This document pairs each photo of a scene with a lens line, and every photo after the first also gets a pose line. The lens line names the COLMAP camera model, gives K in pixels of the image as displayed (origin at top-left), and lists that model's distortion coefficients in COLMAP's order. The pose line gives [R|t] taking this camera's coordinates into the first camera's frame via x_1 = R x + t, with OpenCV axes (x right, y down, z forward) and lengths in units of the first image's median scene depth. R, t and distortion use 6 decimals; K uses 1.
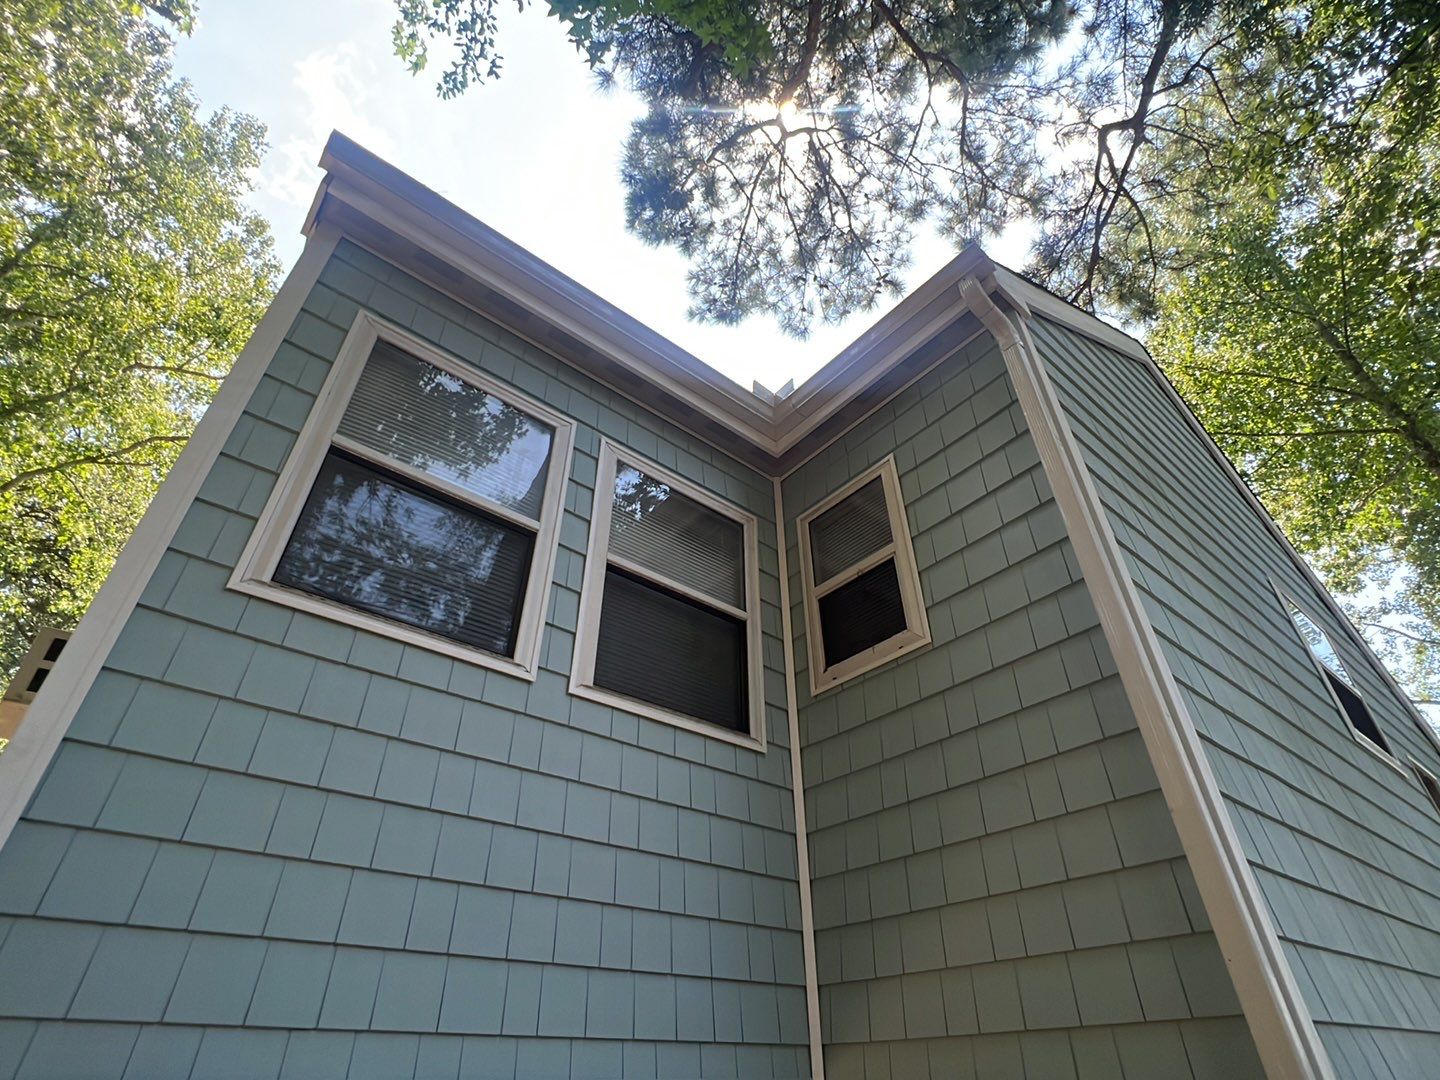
lens RADIAL K [[735.0, 0, 720.8], [0, 735.0, 538.9], [0, 0, 1]] dist [-0.002688, 0.001316]
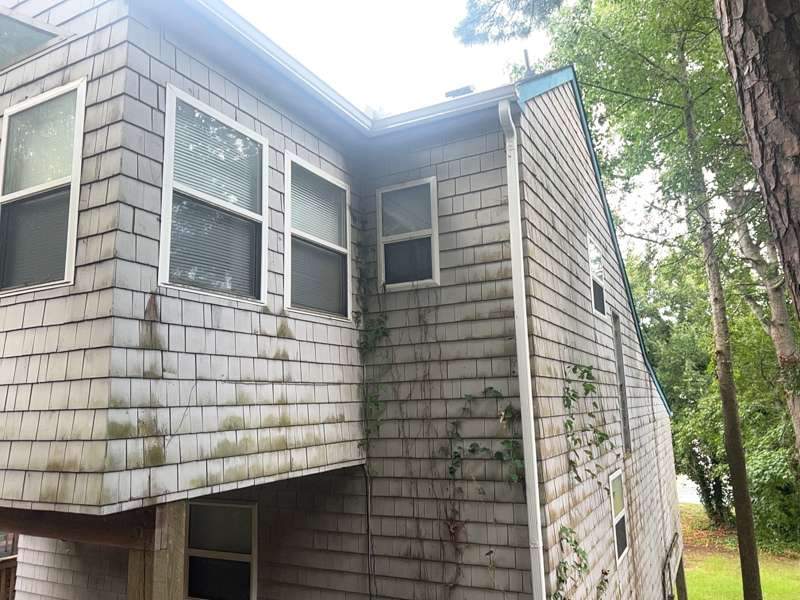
lens RADIAL K [[609.4, 0, 400.0], [0, 609.4, 300.0], [0, 0, 1]] dist [0.071739, -0.135012]
pose [[0.925185, 0.047014, 0.376594, -0.512302], [-0.209644, 0.890471, 0.403869, -0.538444], [-0.316358, -0.452604, 0.833707, -0.470272]]
